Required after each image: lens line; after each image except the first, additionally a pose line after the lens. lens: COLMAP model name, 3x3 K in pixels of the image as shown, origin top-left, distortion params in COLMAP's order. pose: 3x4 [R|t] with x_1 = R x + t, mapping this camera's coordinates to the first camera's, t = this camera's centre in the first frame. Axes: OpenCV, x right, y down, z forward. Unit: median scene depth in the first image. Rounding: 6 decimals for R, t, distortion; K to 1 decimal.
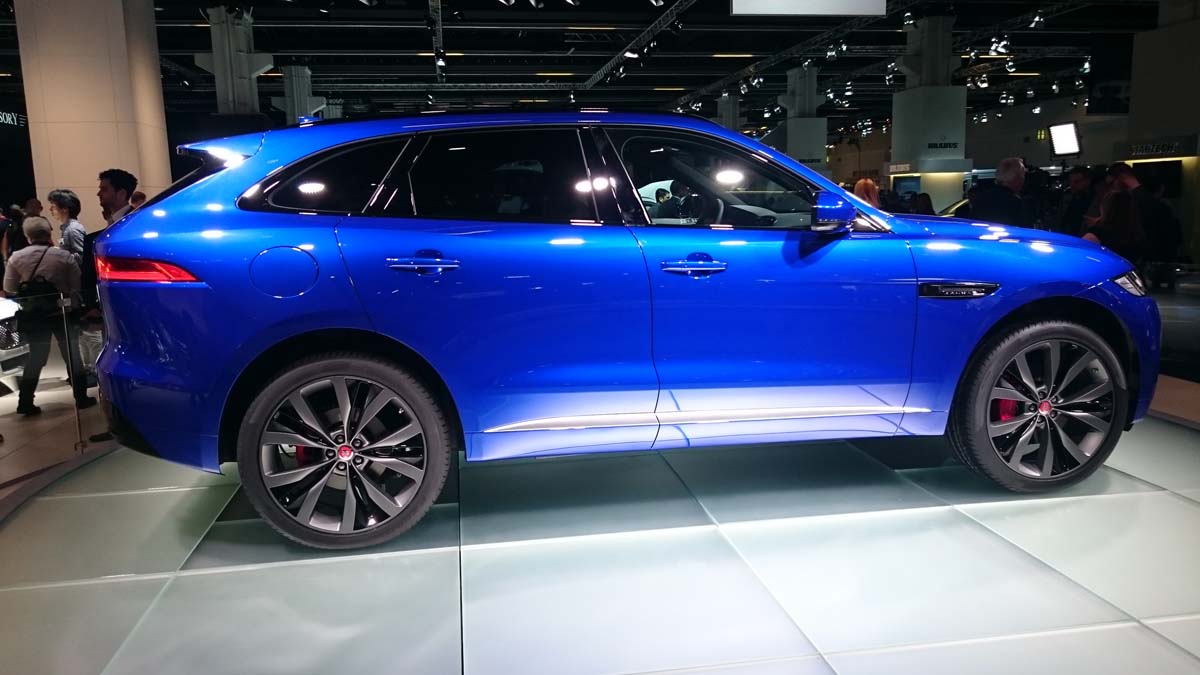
lens RADIAL K [[881.0, 0, 592.2], [0, 881.0, 338.0], [0, 0, 1]] dist [-0.001611, -0.008649]
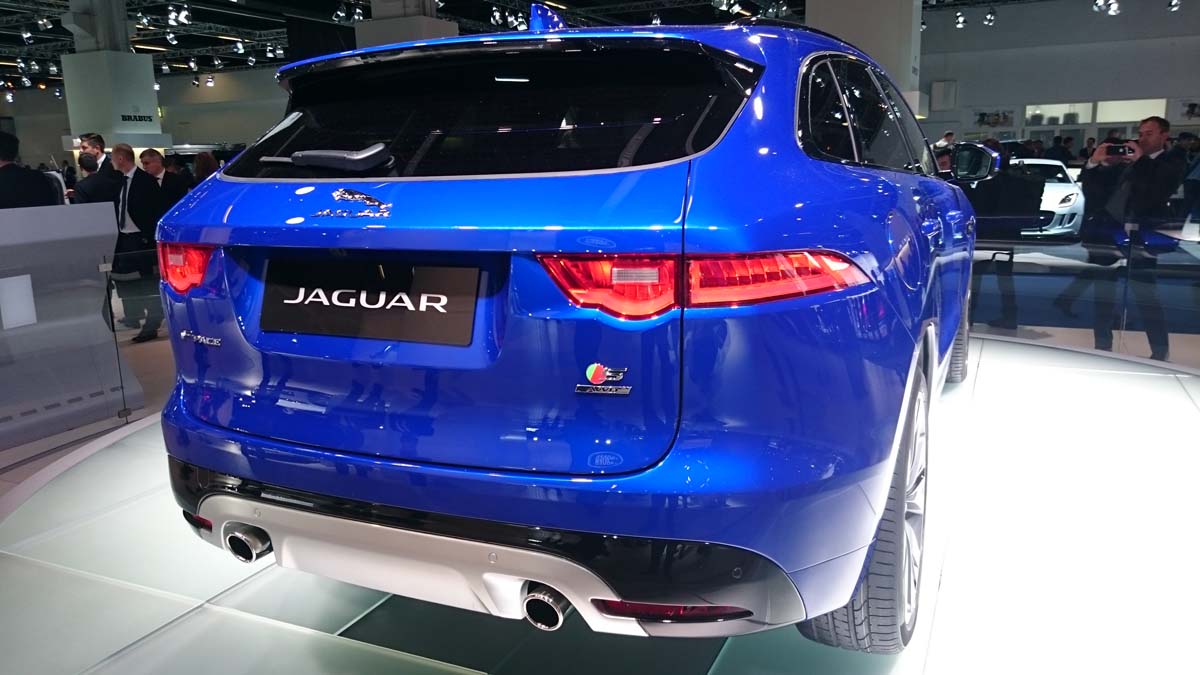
lens RADIAL K [[881.0, 0, 594.9], [0, 881.0, 344.1], [0, 0, 1]] dist [-0.001611, -0.008649]
pose [[0.554837, -0.163687, 0.815698, -0.122039], [0.140815, 0.984785, 0.101835, -0.012886], [-0.819955, 0.058361, 0.569444, 0.099905]]
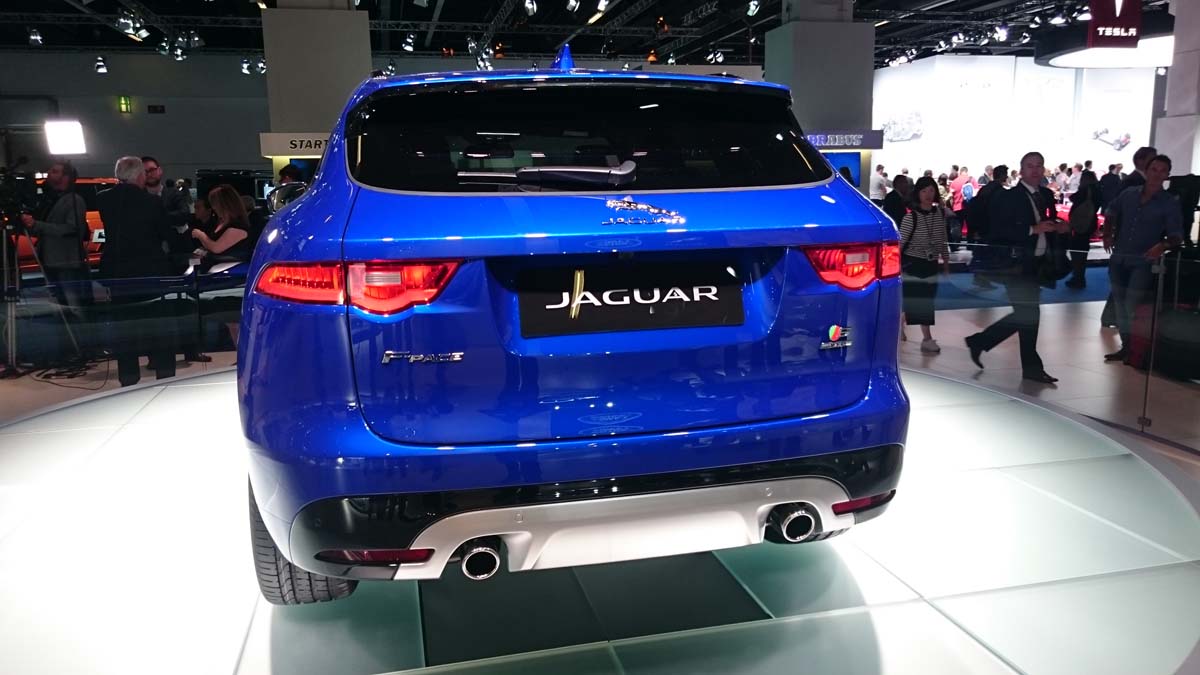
lens RADIAL K [[881.0, 0, 600.6], [0, 881.0, 335.6], [0, 0, 1]] dist [-0.001611, -0.008649]
pose [[-0.088511, -0.146026, 0.985313, -0.152395], [0.170534, 0.972369, 0.159427, -0.021373], [-0.981368, 0.182140, -0.061163, 0.161035]]
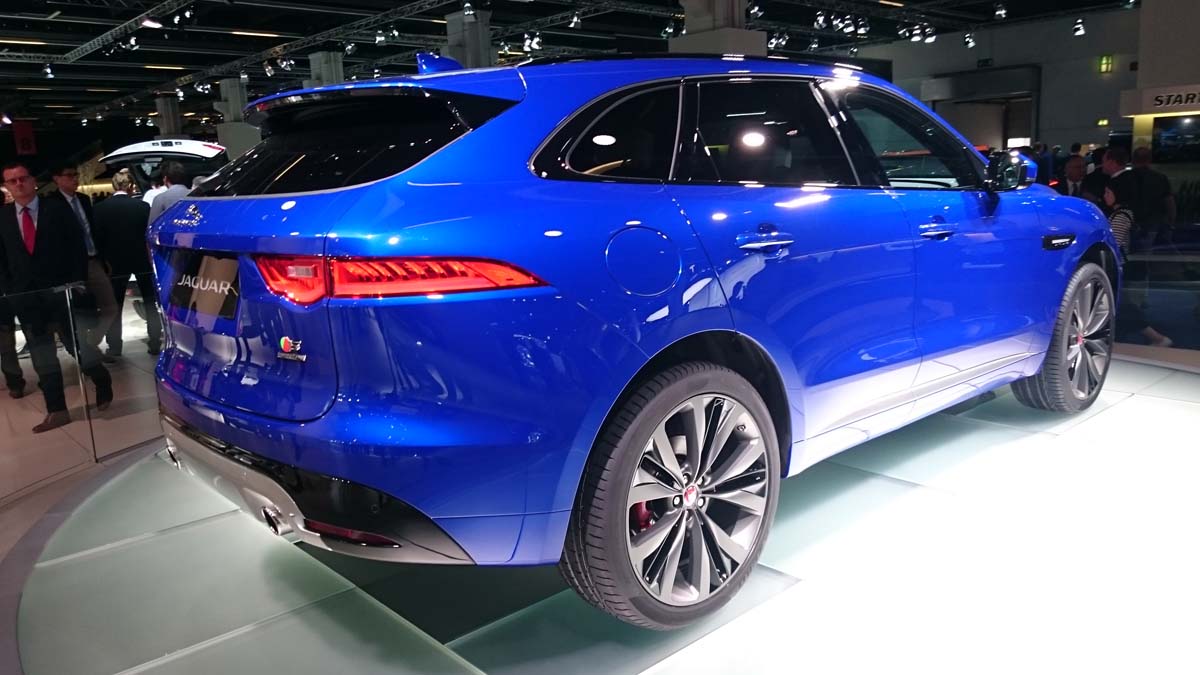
lens RADIAL K [[881.0, 0, 596.6], [0, 881.0, 330.9], [0, 0, 1]] dist [-0.001611, -0.008649]
pose [[0.835132, -0.107756, 0.539392, -0.092628], [0.106592, 0.993739, 0.033487, -0.005579], [-0.539623, 0.029528, 0.841389, 0.050995]]
